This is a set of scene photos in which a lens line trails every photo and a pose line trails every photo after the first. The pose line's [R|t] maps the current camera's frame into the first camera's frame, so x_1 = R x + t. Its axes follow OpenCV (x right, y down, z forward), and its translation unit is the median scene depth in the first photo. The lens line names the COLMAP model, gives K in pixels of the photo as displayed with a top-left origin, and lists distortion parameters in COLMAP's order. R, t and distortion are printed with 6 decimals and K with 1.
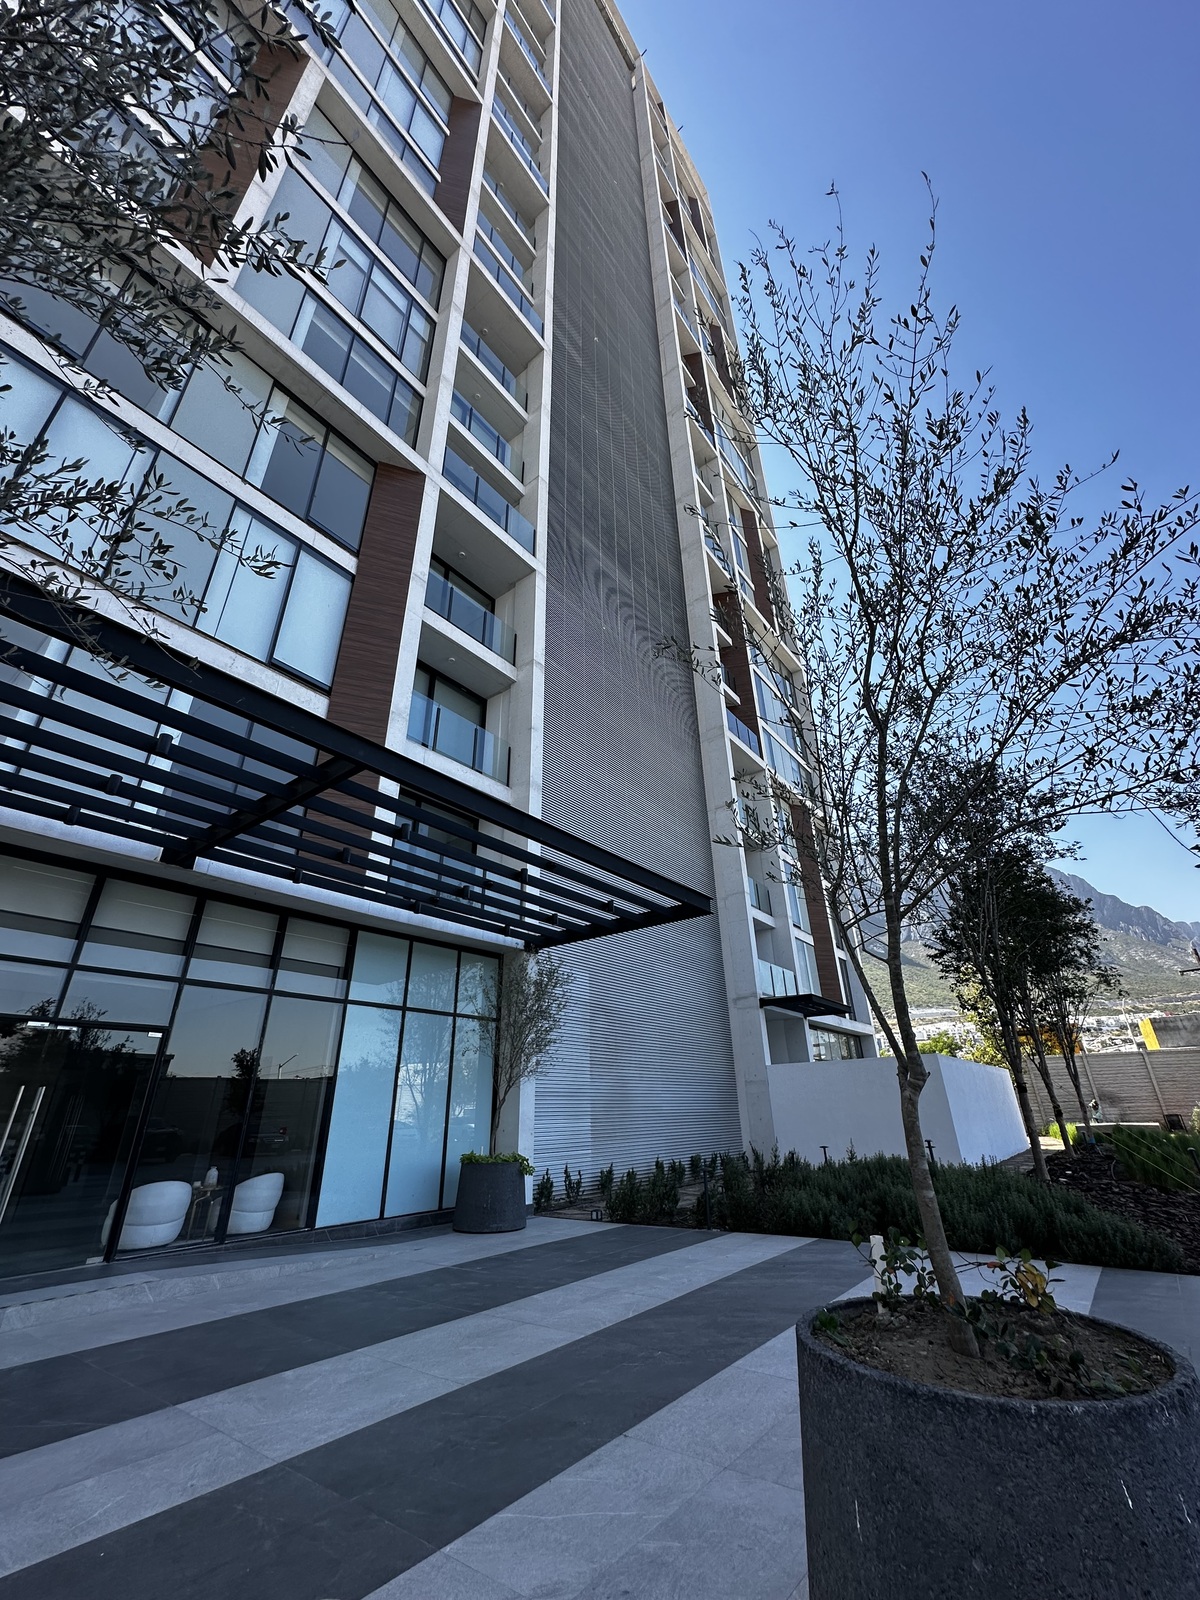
lens RADIAL K [[641.3, 0, 597.6], [0, 641.3, 797.6], [0, 0, 1]] dist [0.015815, 0.000177]
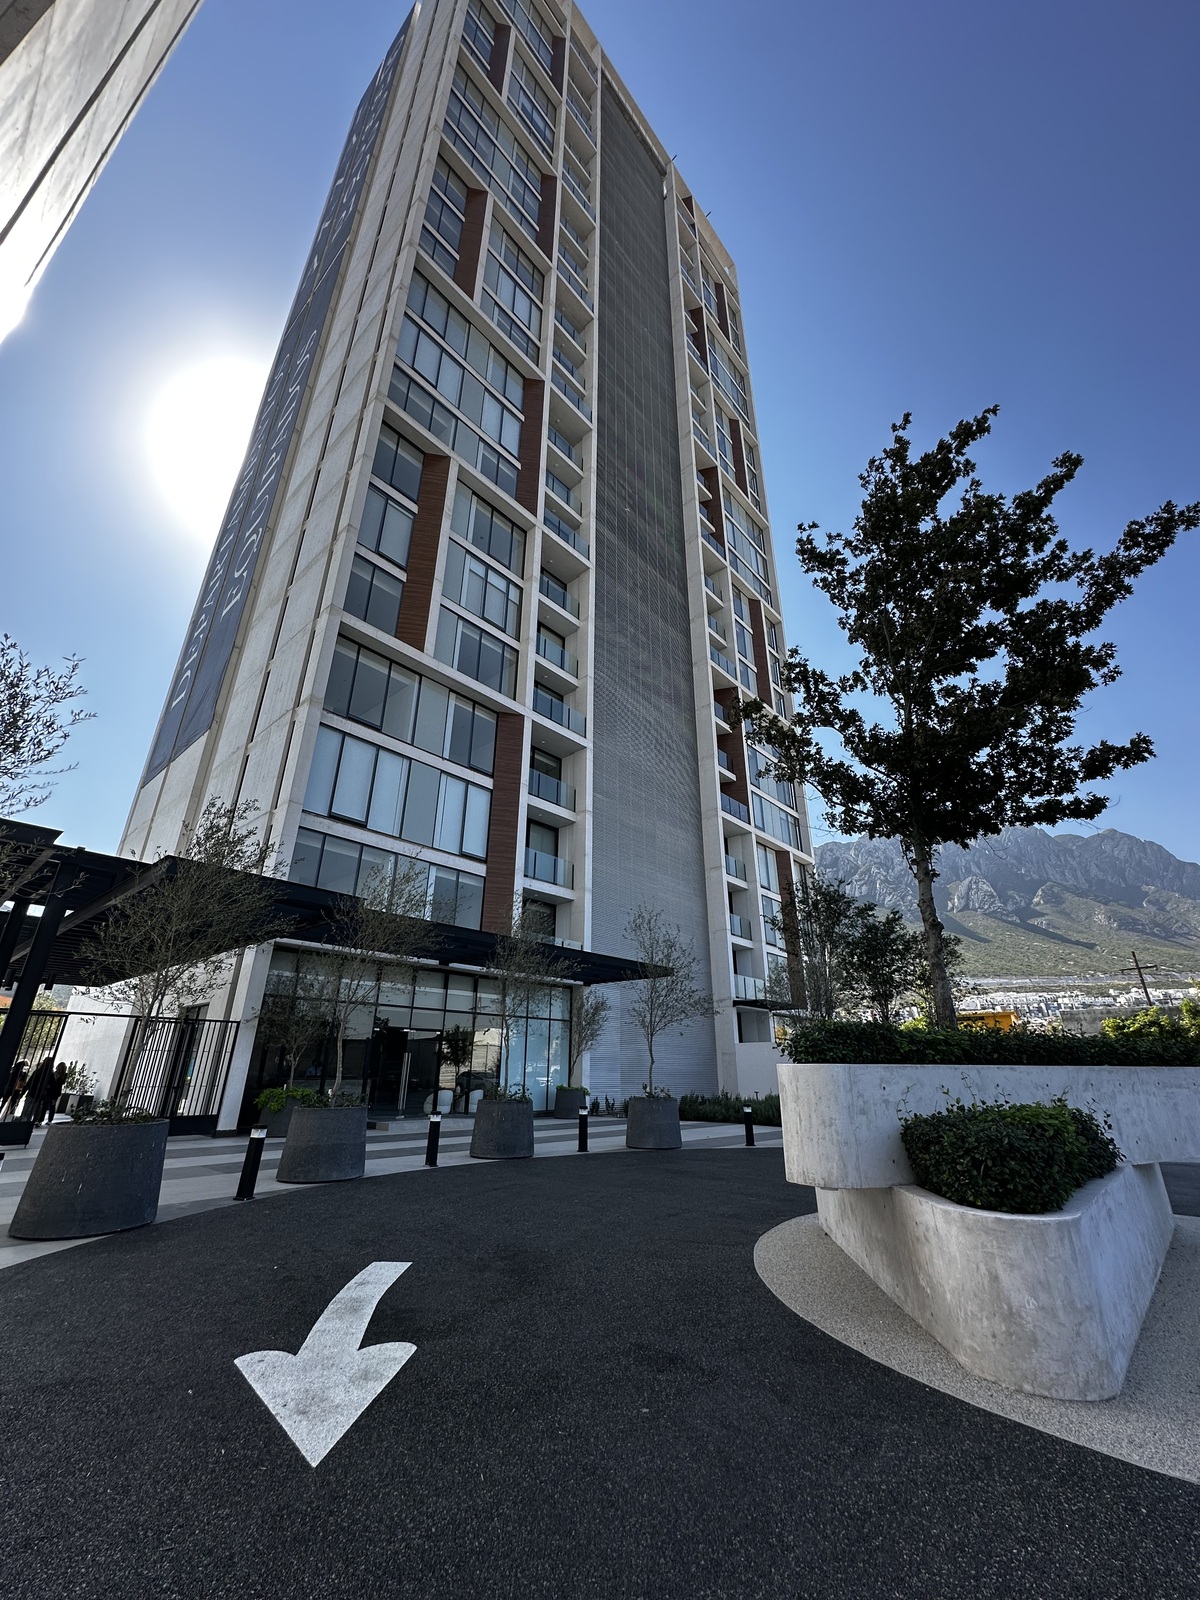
lens RADIAL K [[641.3, 0, 598.8], [0, 641.3, 798.3], [0, 0, 1]] dist [0.015815, 0.000177]
pose [[0.997438, -0.006585, -0.071237, 0.057353], [0.010242, 0.998642, 0.051085, -0.329952], [0.070804, -0.051684, 0.996150, -0.693145]]
